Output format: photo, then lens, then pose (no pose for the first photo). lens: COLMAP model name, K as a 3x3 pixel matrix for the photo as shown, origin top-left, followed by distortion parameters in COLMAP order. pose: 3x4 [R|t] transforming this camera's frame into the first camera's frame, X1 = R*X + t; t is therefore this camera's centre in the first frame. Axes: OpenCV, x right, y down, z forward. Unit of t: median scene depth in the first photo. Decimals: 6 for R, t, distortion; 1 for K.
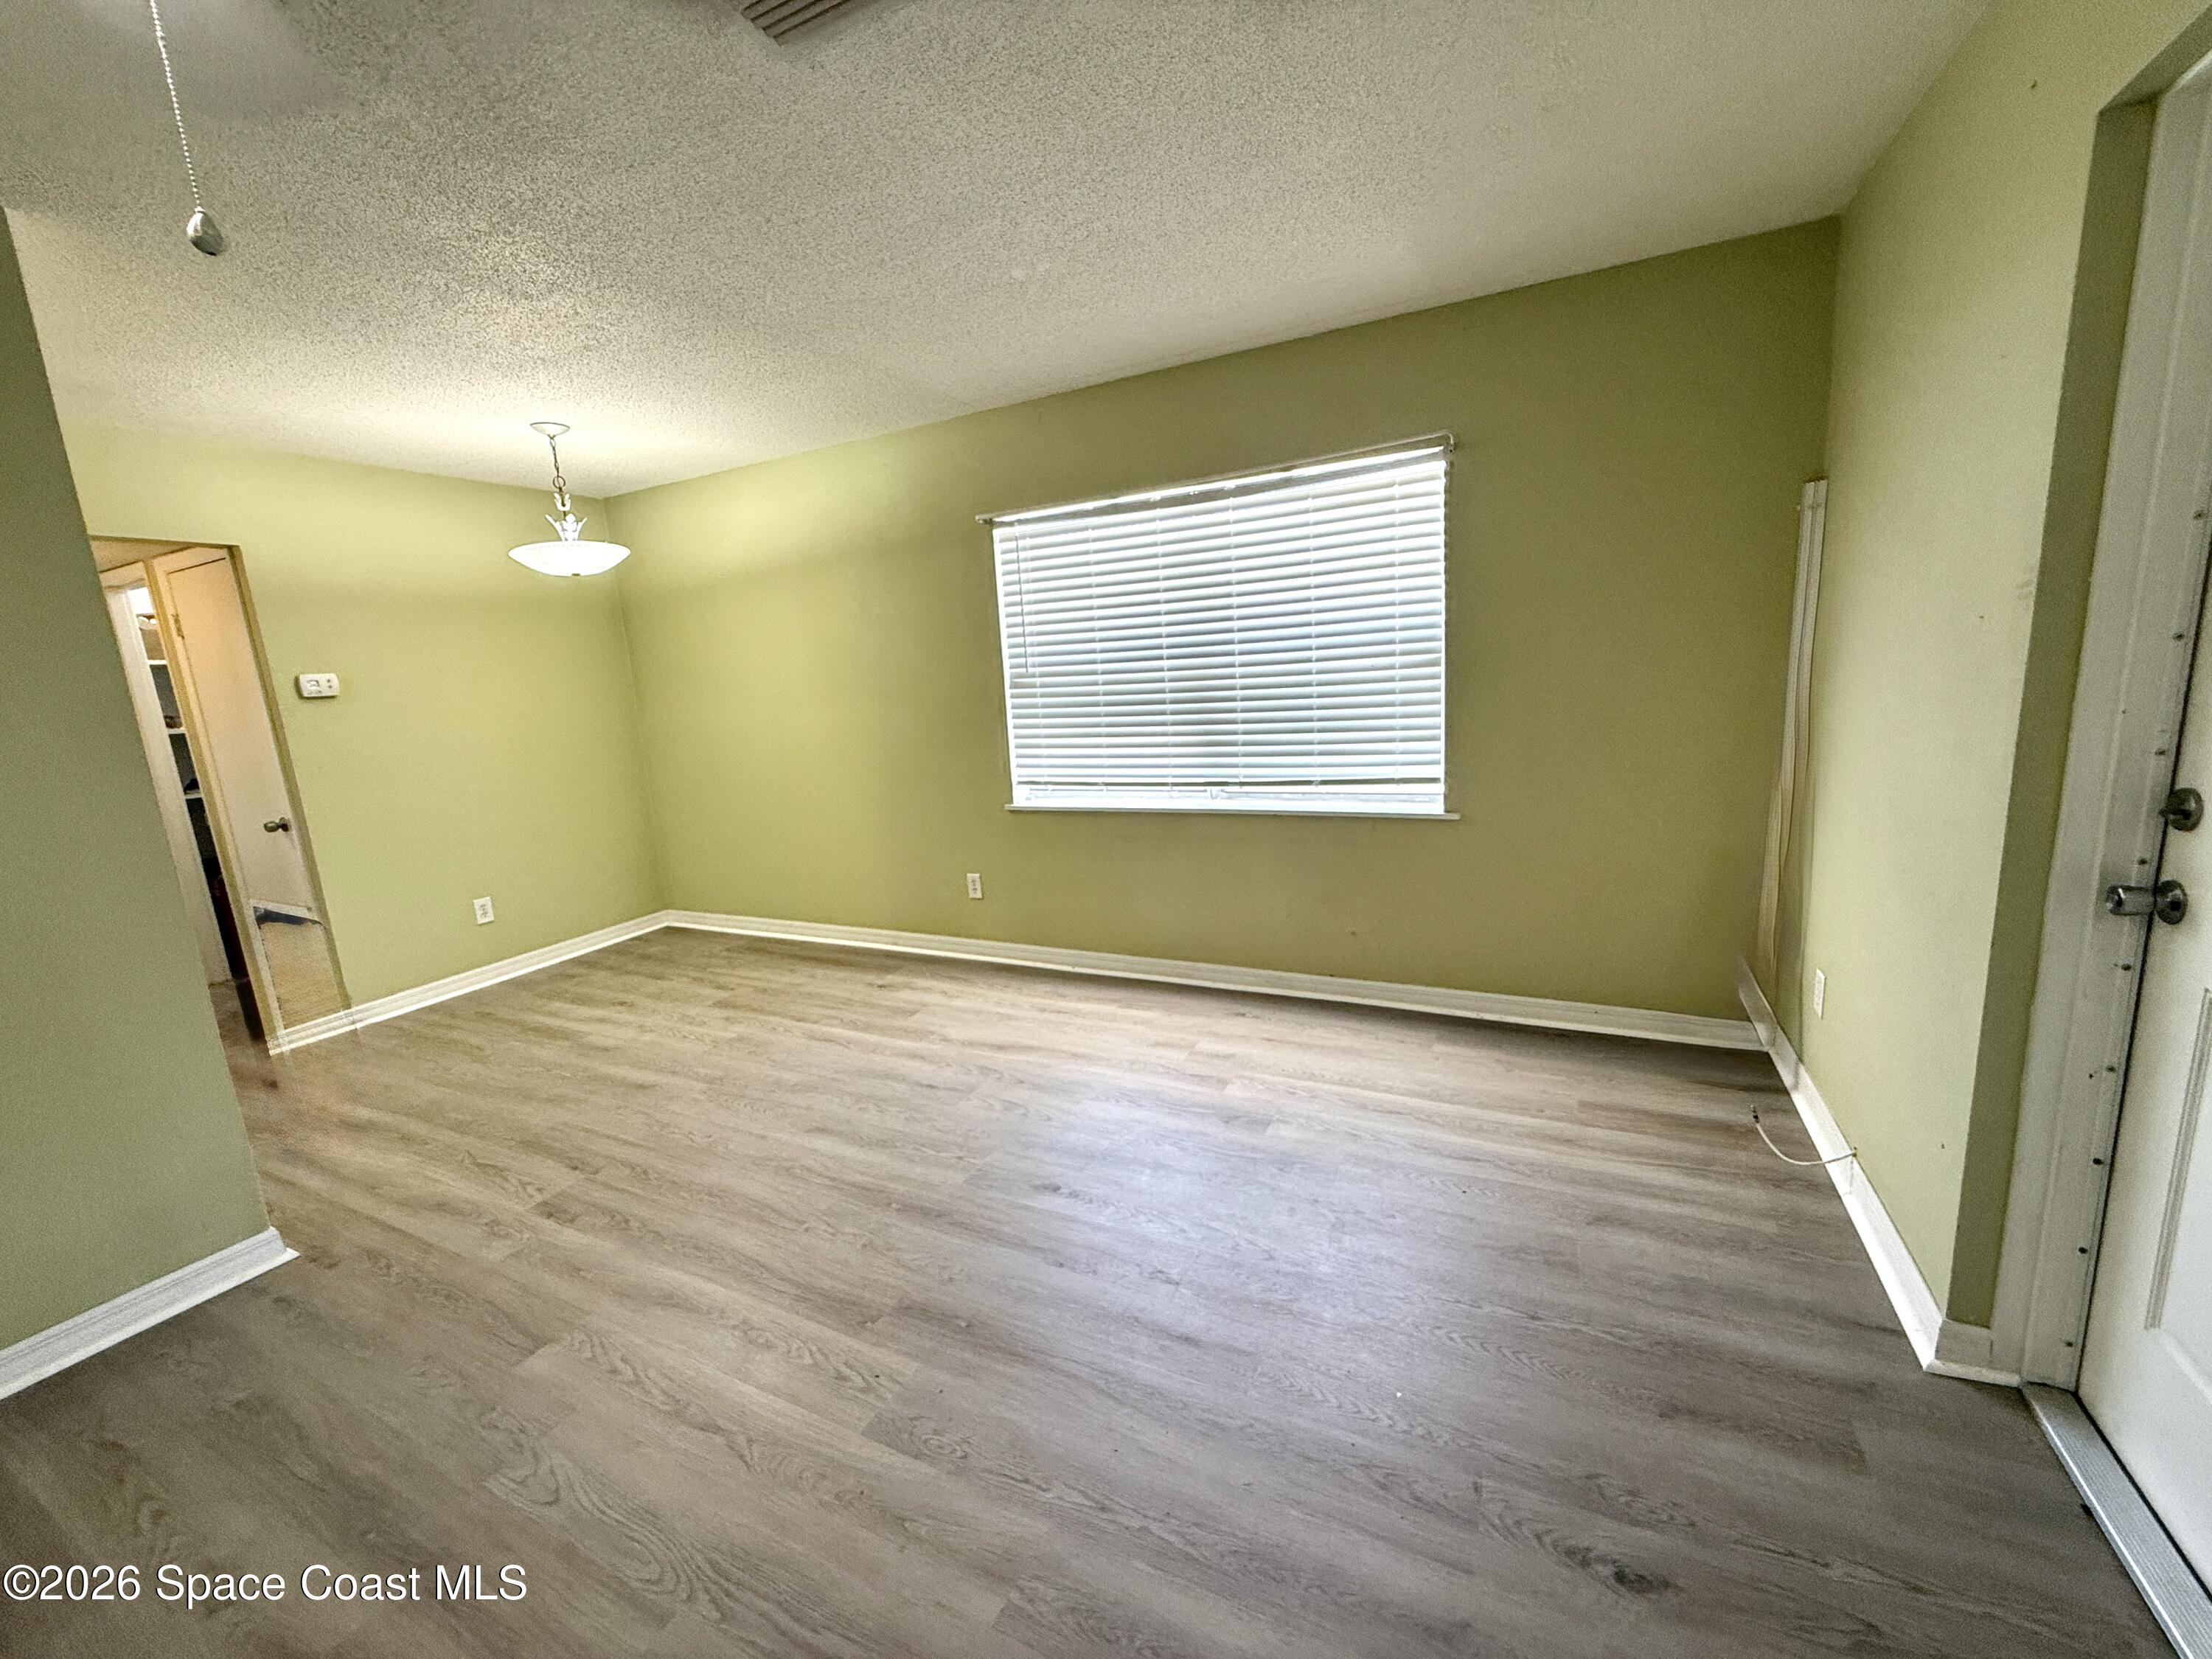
lens RADIAL K [[884.7, 0, 1101.6], [0, 884.7, 830.3], [0, 0, 1]] dist [0.001389, 0.000374]
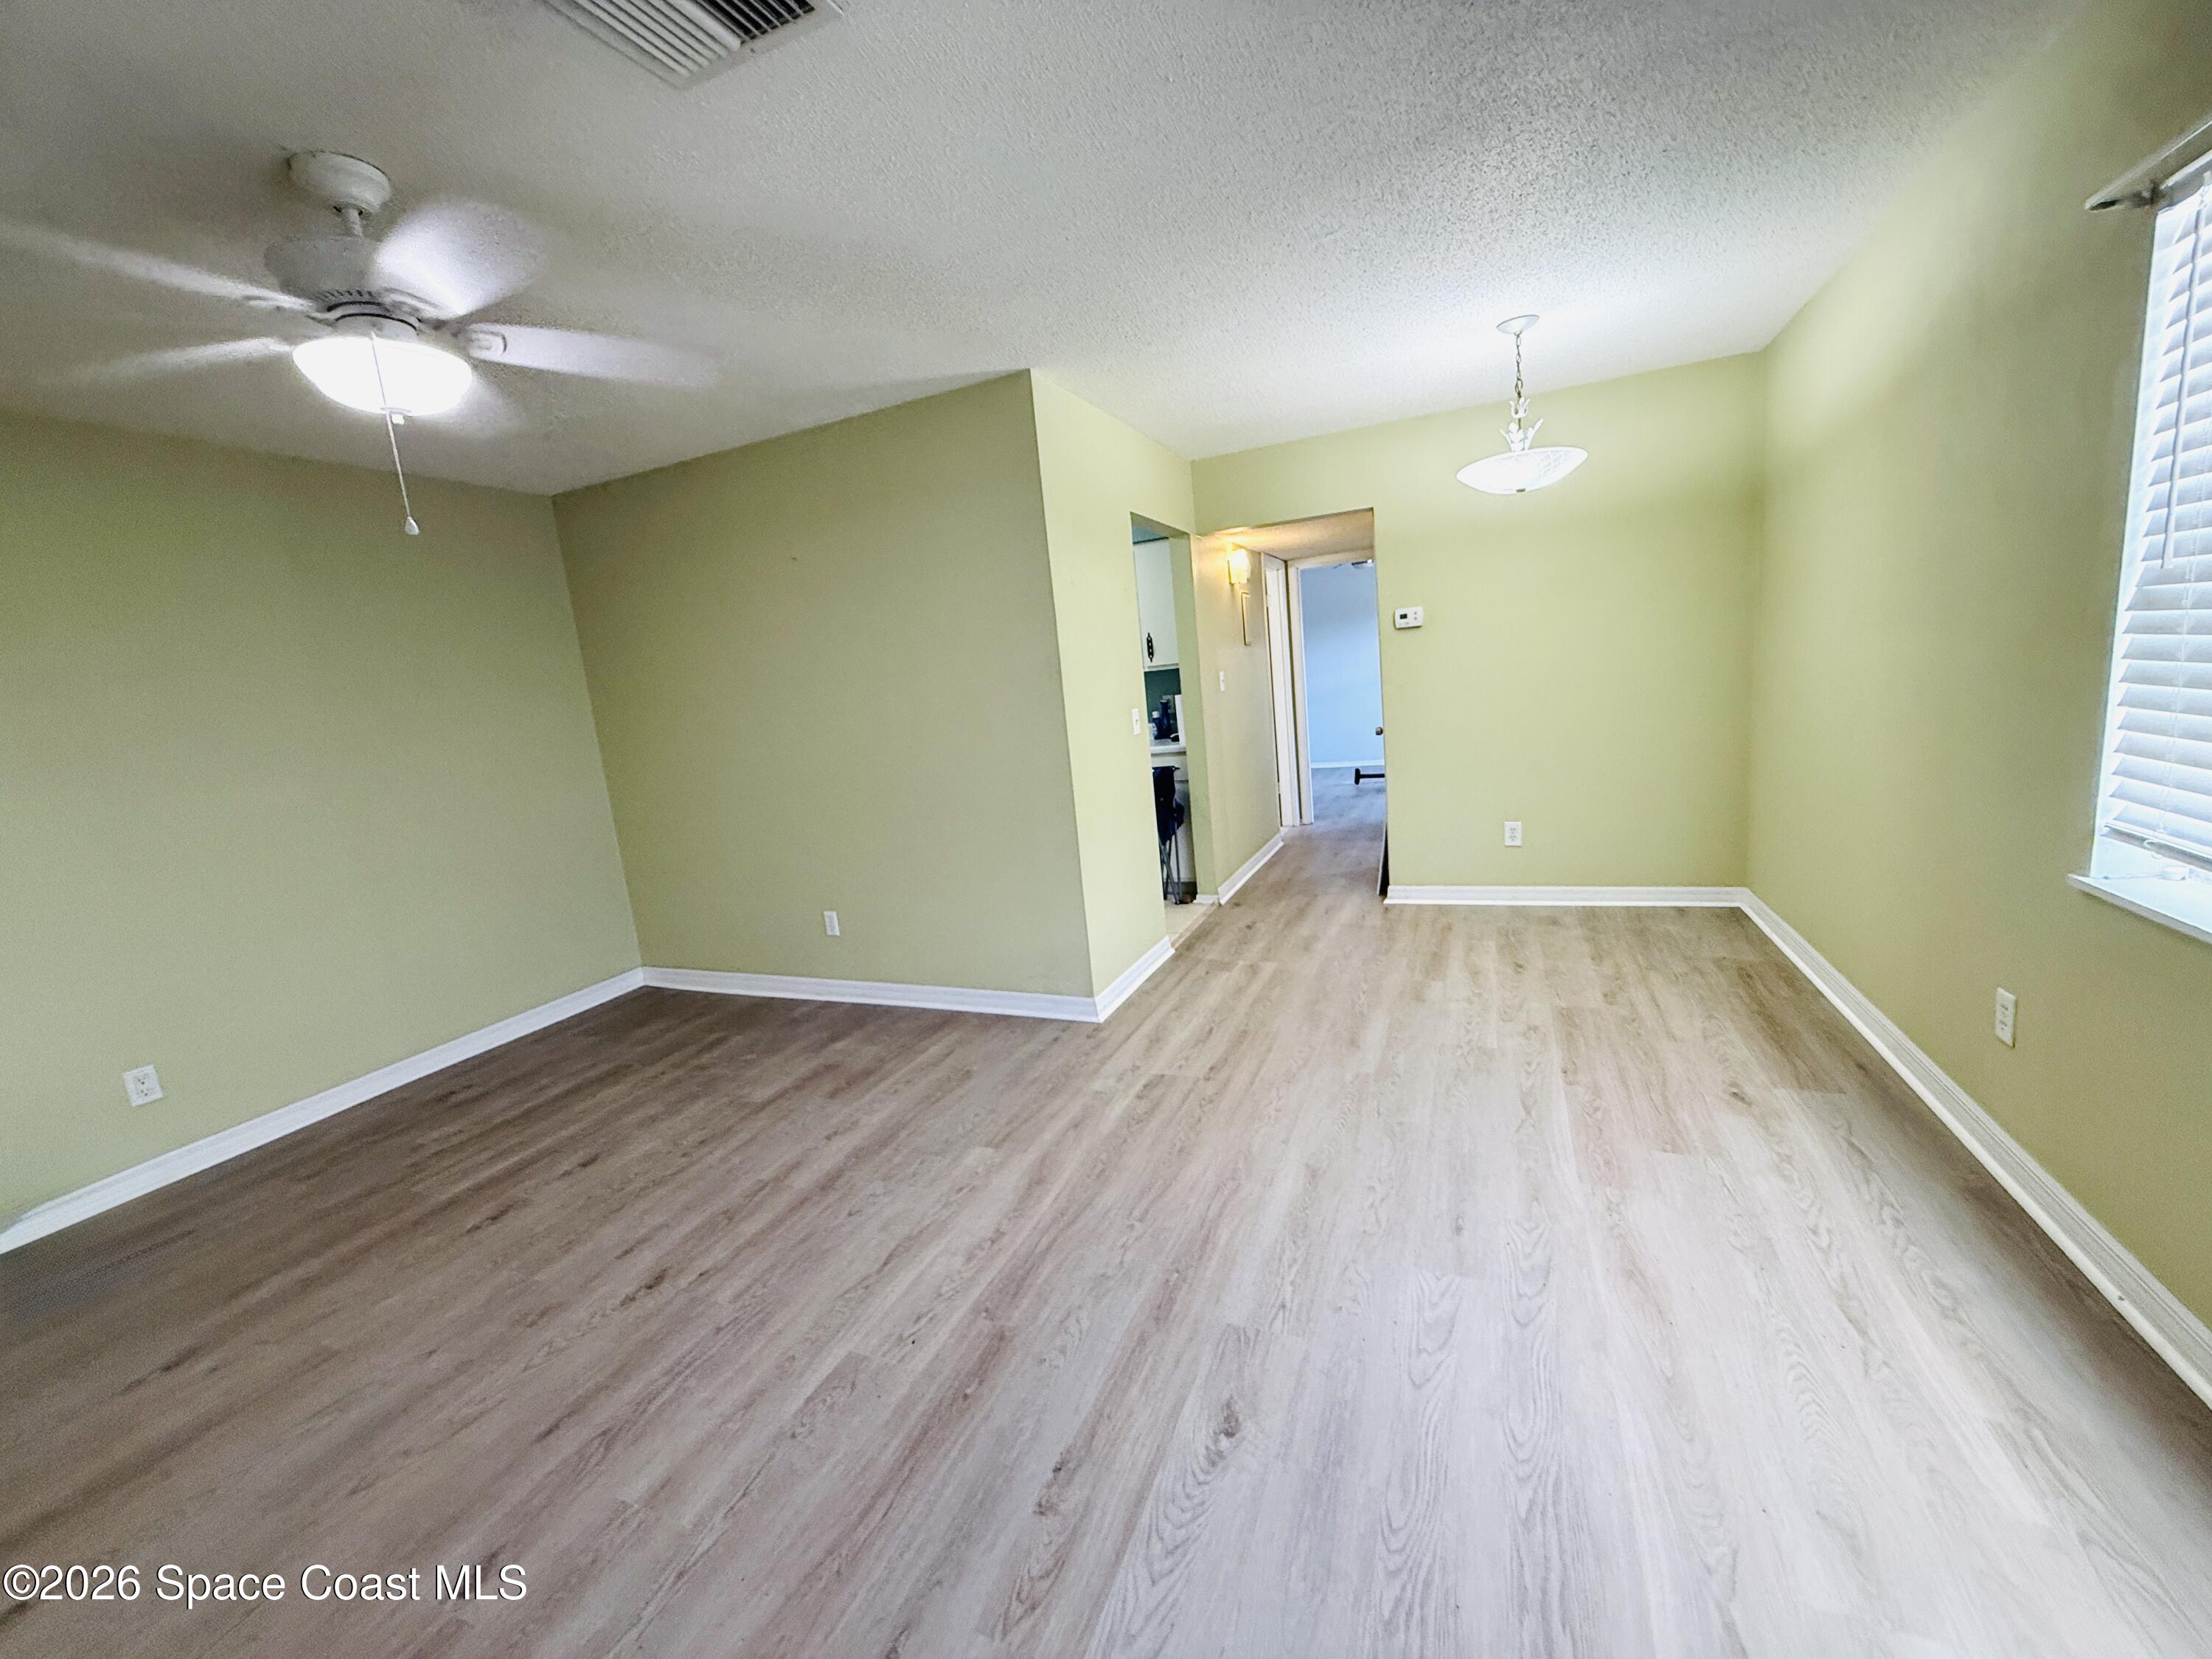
lens RADIAL K [[884.7, 0, 1103.0], [0, 884.7, 832.1], [0, 0, 1]] dist [0.001389, 0.000374]
pose [[0.072571, 0.229496, -0.970600, 0.303830], [-0.094826, 0.970345, 0.222346, -0.108985], [0.992845, 0.075903, 0.092181, 0.504122]]
